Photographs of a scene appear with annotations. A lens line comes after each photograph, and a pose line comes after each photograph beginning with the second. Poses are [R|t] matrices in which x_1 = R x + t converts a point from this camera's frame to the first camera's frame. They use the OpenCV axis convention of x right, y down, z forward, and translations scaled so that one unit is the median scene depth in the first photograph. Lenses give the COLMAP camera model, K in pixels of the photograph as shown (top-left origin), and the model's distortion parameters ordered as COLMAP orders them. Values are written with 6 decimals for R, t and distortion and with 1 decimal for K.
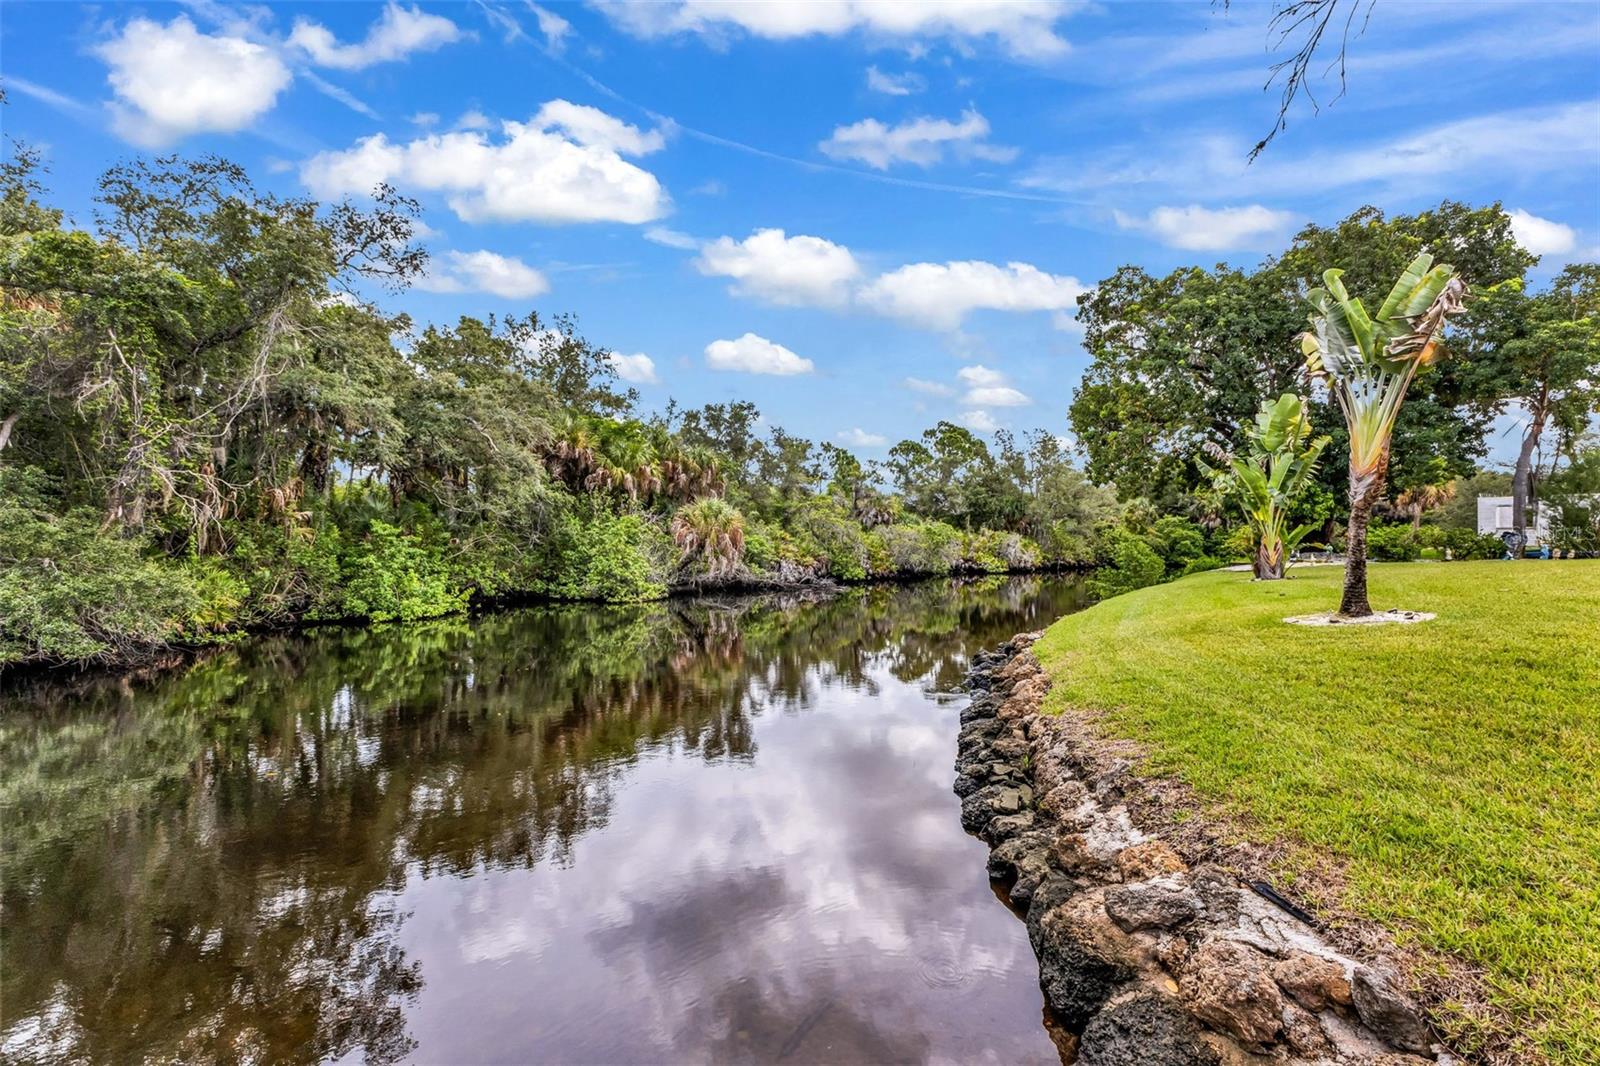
lens RADIAL K [[698.1, 0, 823.3], [0, 698.1, 528.8], [0, 0, 1]] dist [0.002600, 0.000477]
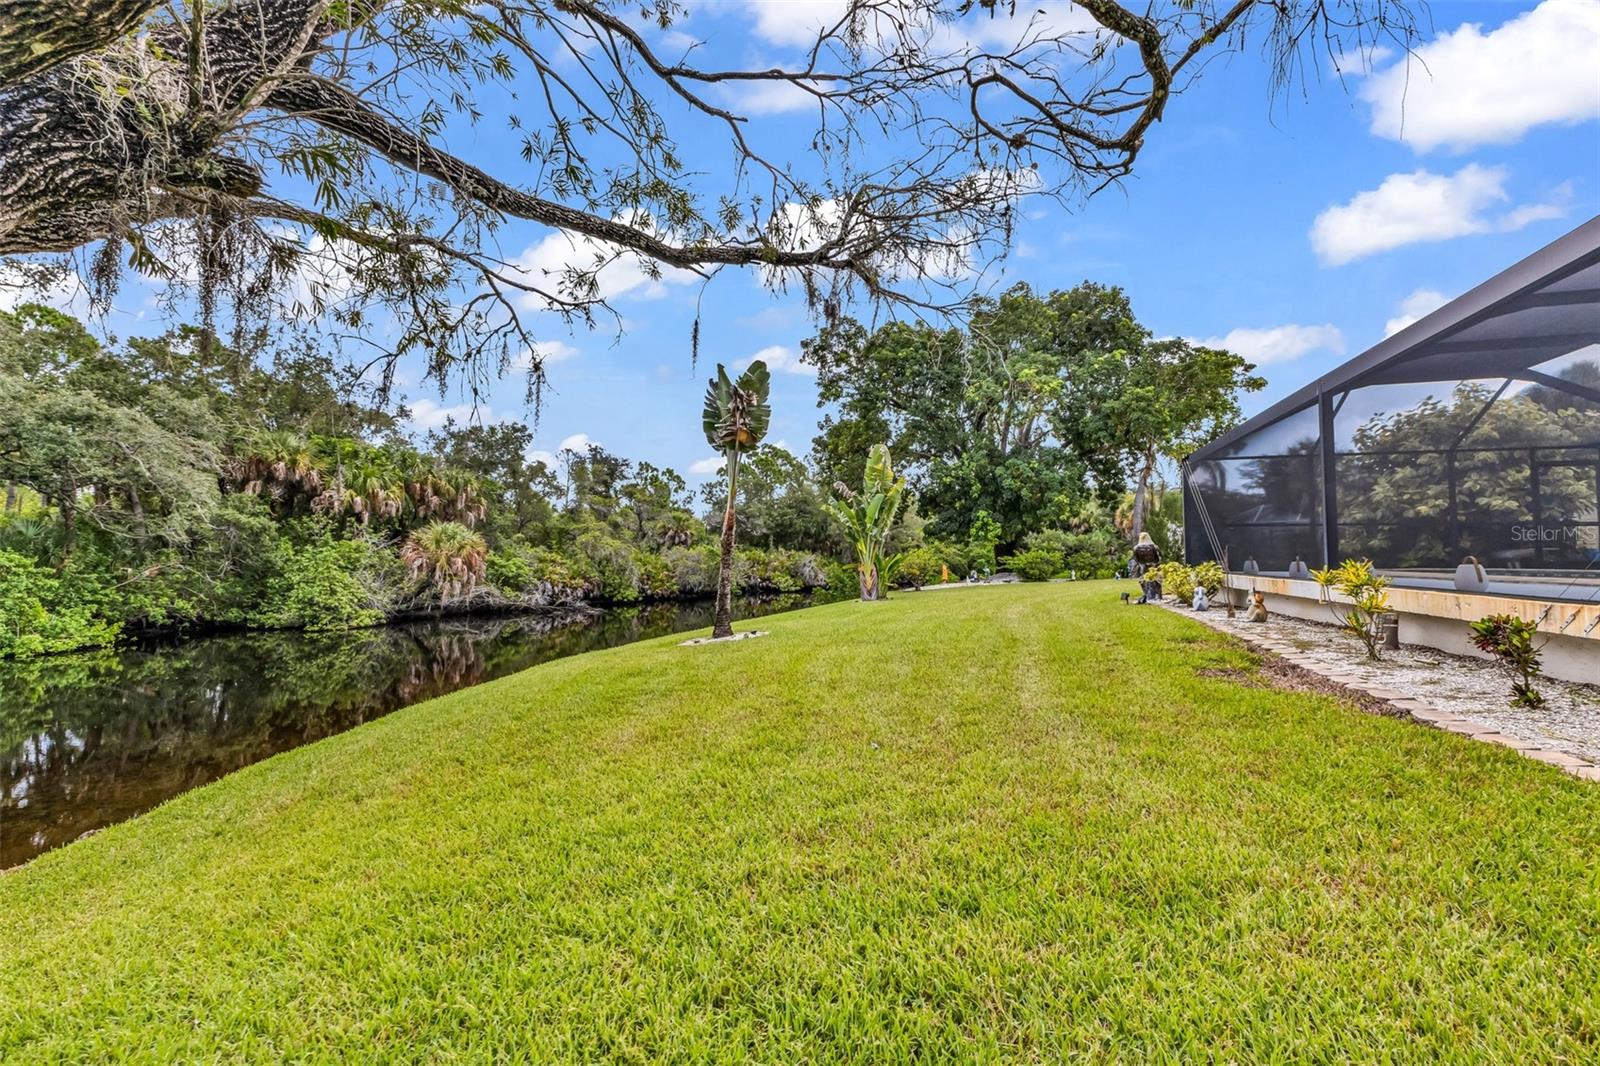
lens RADIAL K [[698.1, 0, 823.3], [0, 698.1, 528.8], [0, 0, 1]] dist [0.002600, 0.000477]
pose [[0.984808, 0.003285, 0.173614, 0.191562], [0.000665, 0.999742, -0.022688, -0.011608], [-0.173644, 0.022459, 0.984552, -0.073619]]
